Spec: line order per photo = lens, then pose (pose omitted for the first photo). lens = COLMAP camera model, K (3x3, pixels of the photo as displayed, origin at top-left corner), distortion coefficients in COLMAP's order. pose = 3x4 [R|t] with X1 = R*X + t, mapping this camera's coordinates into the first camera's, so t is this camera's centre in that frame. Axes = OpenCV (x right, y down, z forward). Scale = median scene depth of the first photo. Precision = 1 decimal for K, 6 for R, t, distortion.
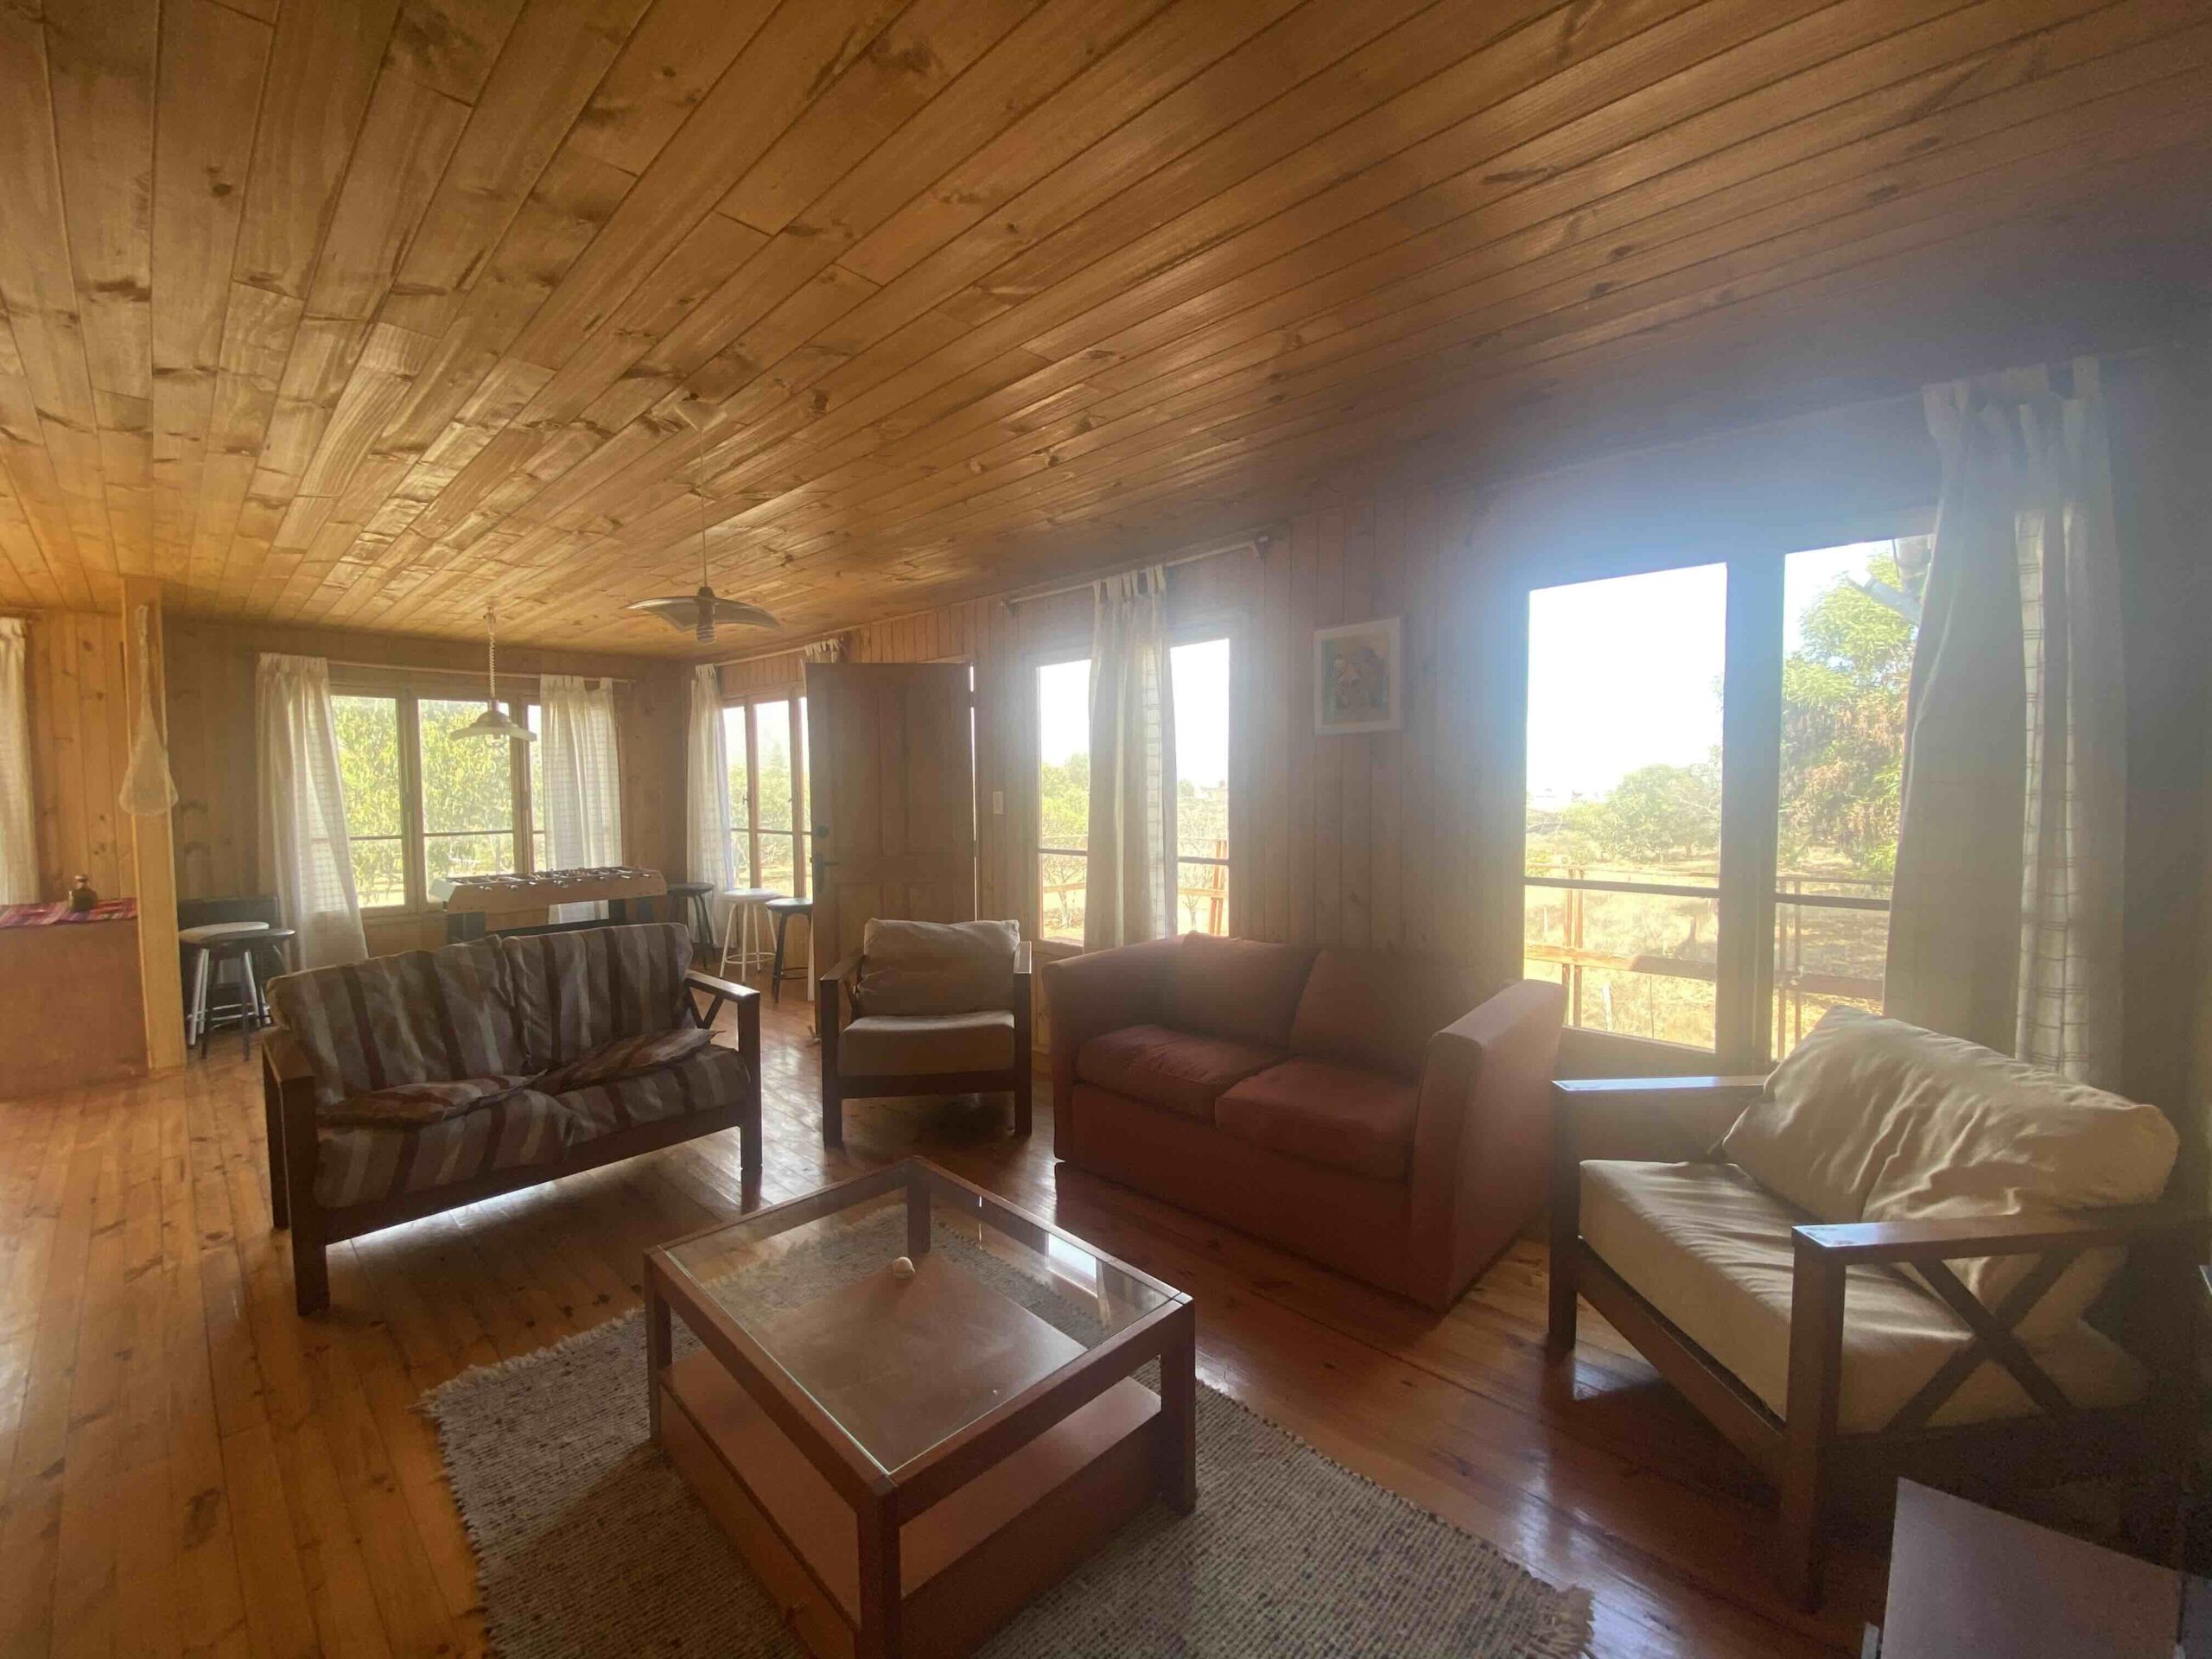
lens RADIAL K [[909.8, 0, 1082.5], [0, 909.8, 827.4], [0, 0, 1]] dist [-0.036378, -0.000845]
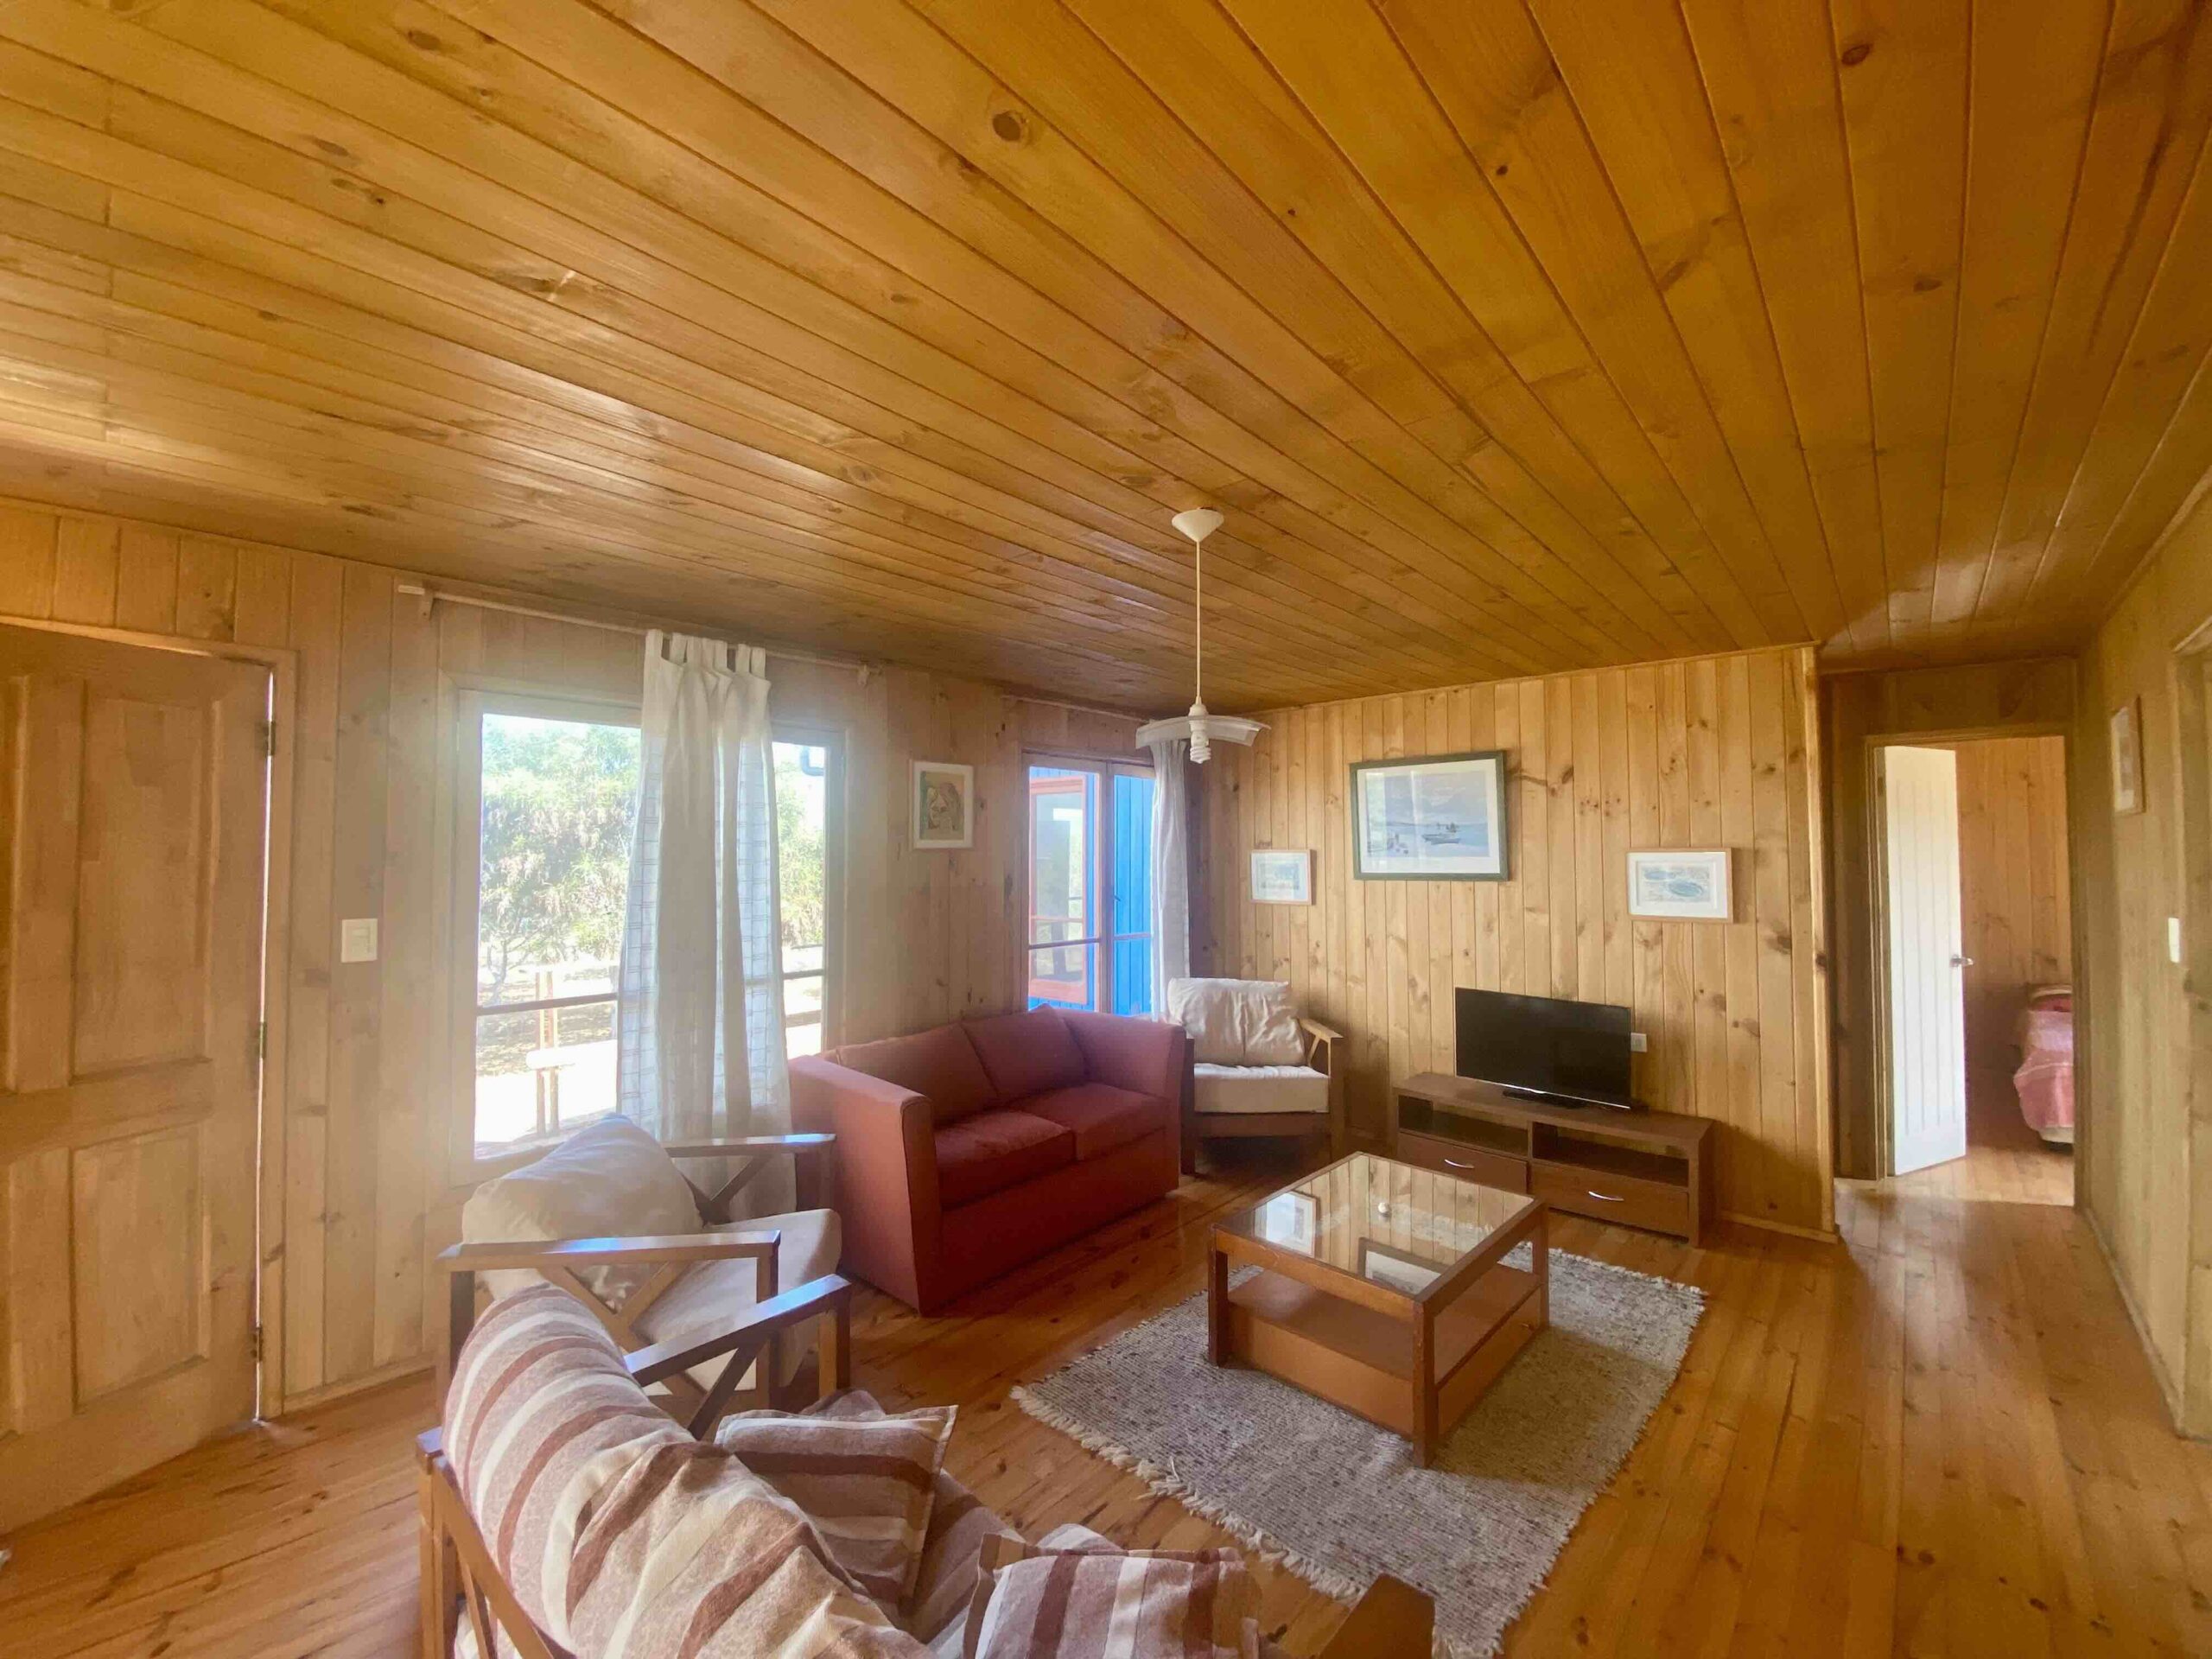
lens RADIAL K [[909.8, 0, 1082.5], [0, 909.8, 827.4], [0, 0, 1]] dist [-0.036378, -0.000845]
pose [[-0.053796, 0.039621, 0.997766, -1.930545], [0.049443, 0.998093, -0.036968, -0.151998], [-0.997327, 0.047344, -0.055652, 1.716044]]
